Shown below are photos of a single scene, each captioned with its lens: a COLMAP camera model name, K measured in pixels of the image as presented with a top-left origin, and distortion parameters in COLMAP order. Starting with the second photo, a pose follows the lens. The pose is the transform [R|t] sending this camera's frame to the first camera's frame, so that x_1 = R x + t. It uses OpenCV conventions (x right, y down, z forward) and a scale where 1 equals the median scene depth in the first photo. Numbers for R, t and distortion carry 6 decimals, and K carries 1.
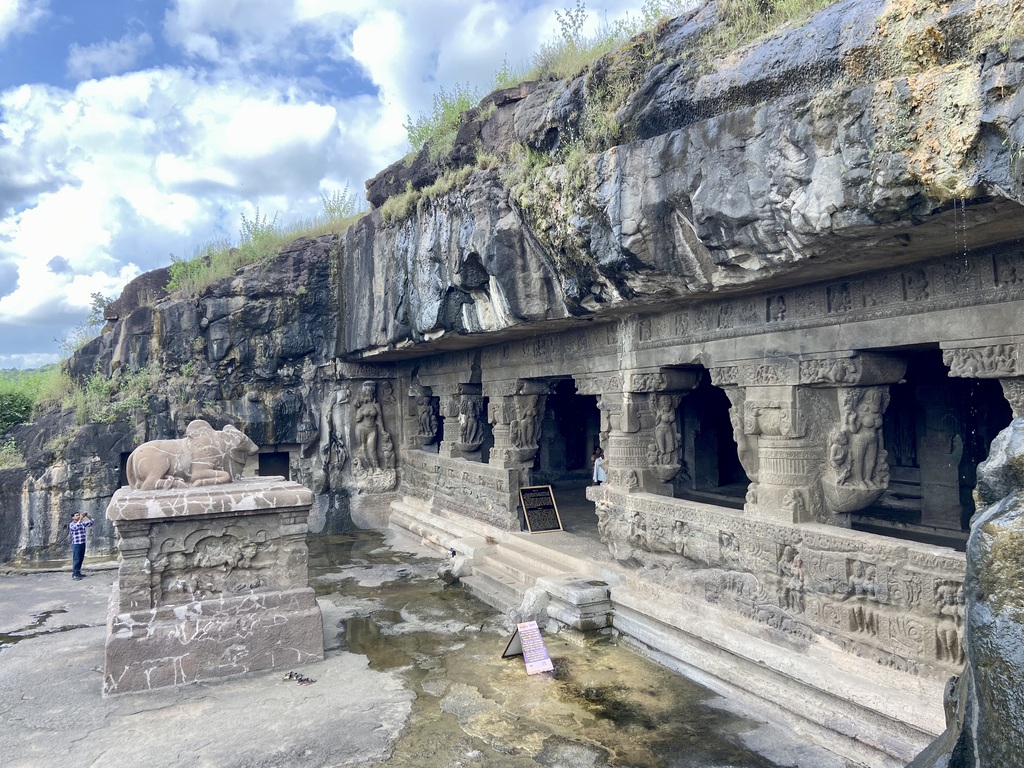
lens RADIAL K [[775.5, 0, 512.9], [0, 775.5, 385.6], [0, 0, 1]] dist [0.006267, 0.000368]
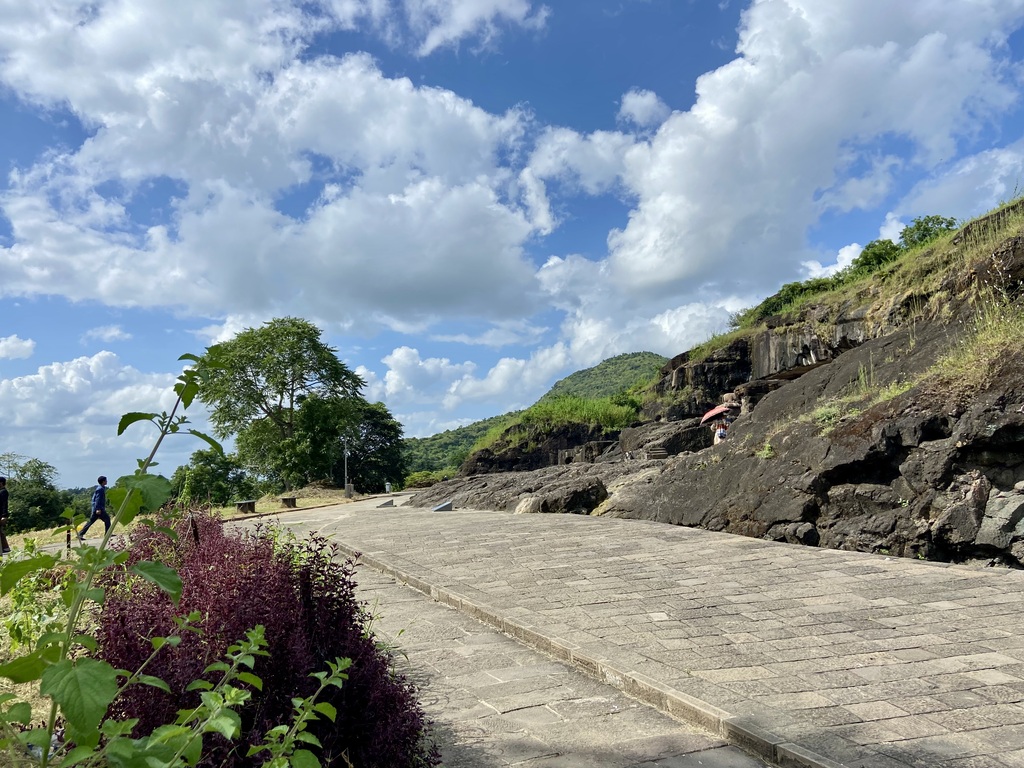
lens RADIAL K [[775.5, 0, 512.3], [0, 775.5, 386.3], [0, 0, 1]] dist [0.006267, 0.000368]
pose [[0.917171, -0.044302, -0.396023, 0.119717], [0.009075, 0.995865, -0.090388, 0.340858], [0.398390, 0.079307, 0.913781, -2.839995]]
